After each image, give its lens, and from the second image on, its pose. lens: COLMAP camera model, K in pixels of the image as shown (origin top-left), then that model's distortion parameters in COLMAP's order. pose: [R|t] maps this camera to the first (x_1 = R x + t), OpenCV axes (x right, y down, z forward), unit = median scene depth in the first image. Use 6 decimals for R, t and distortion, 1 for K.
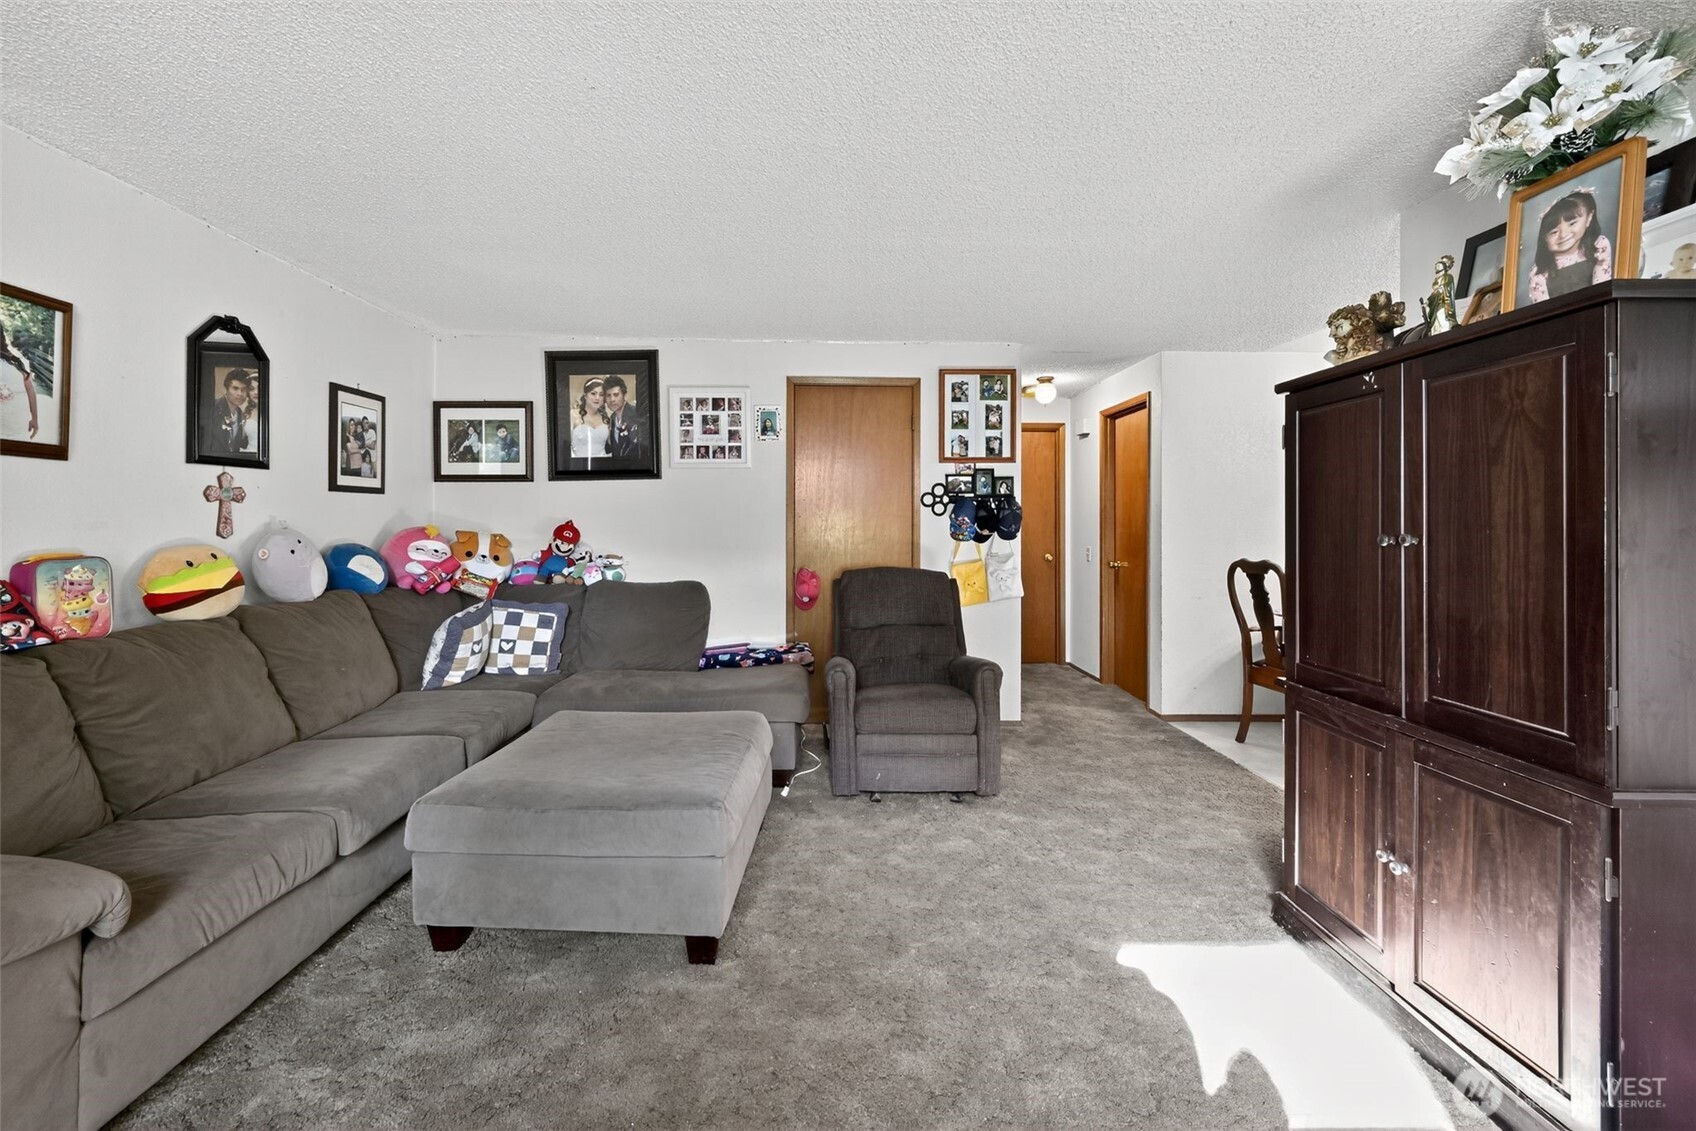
lens RADIAL K [[693.8, 0, 843.1], [0, 693.8, 521.7], [0, 0, 1]] dist [-0.000715, -0.000288]
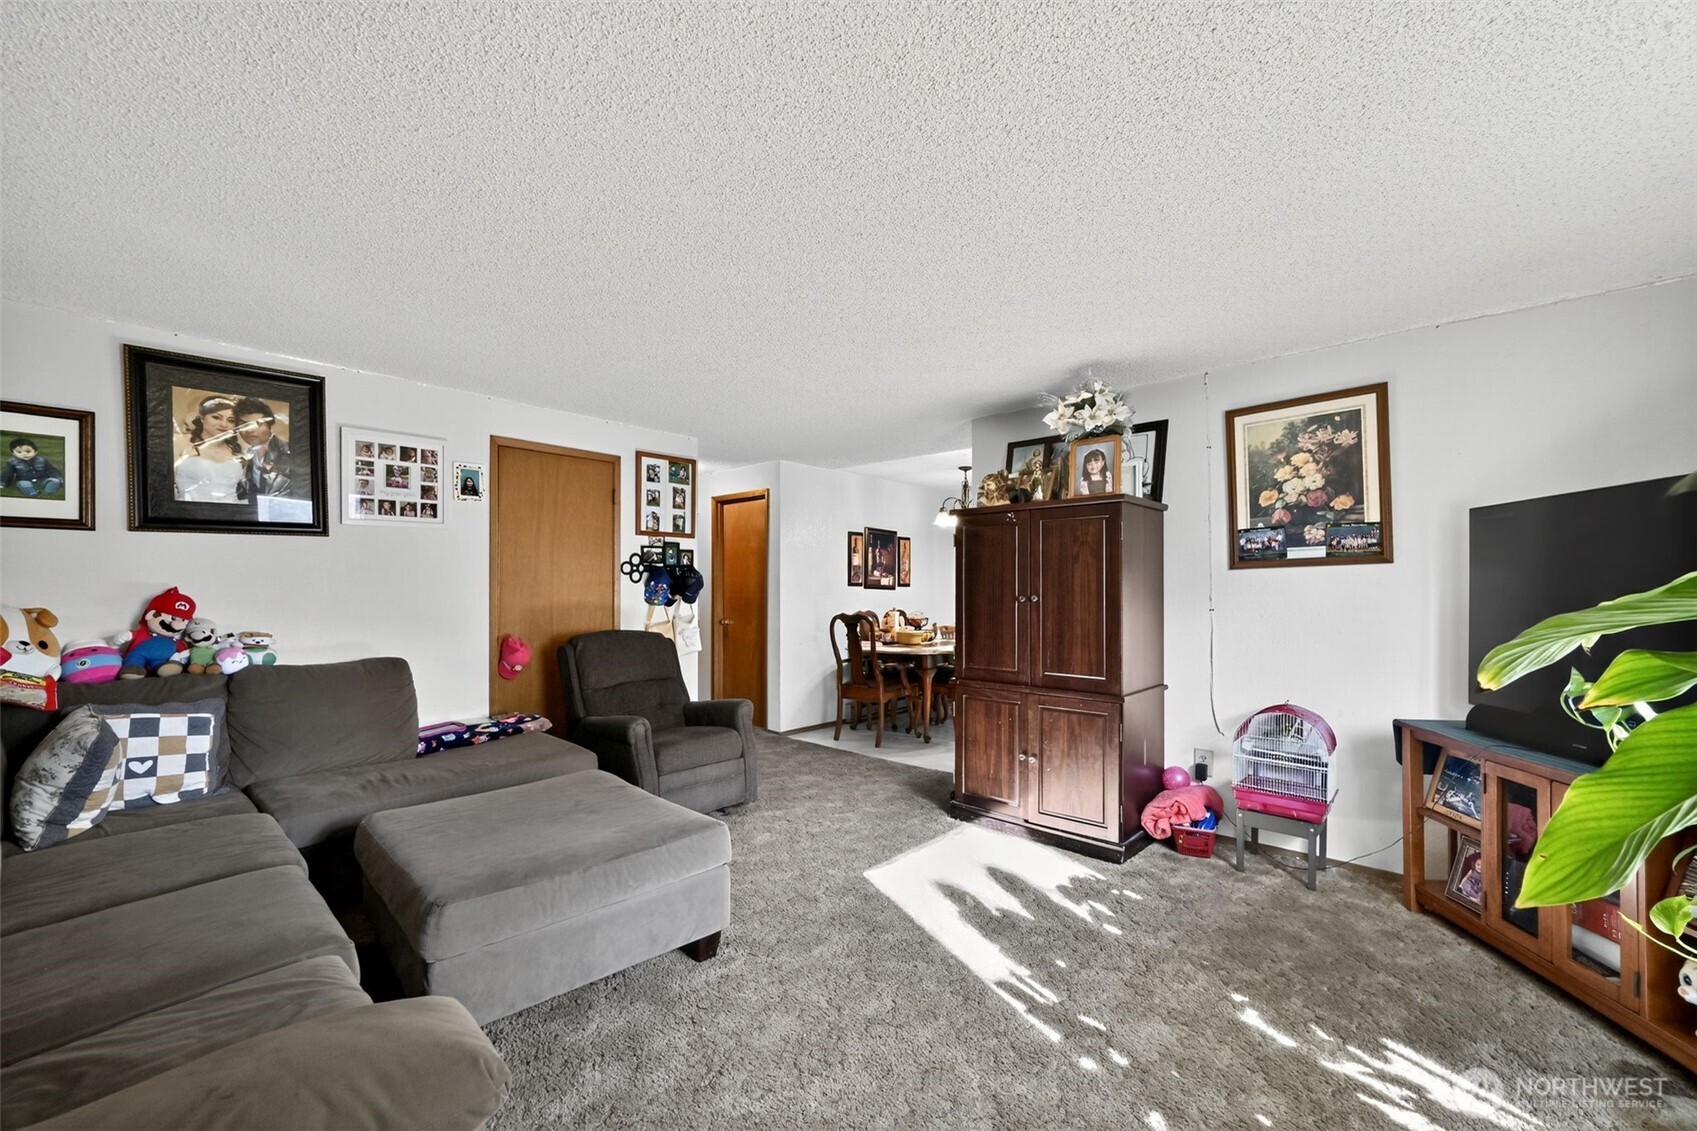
lens RADIAL K [[675.0, 0, 847.3], [0, 675.0, 588.1], [0, 0, 1]] dist [-0.000349, 0.000027]
pose [[0.691574, -0.001952, 0.722303, -0.413951], [-0.001139, 0.999992, 0.003793, -0.004610], [-0.722305, -0.003446, 0.691566, 0.009639]]
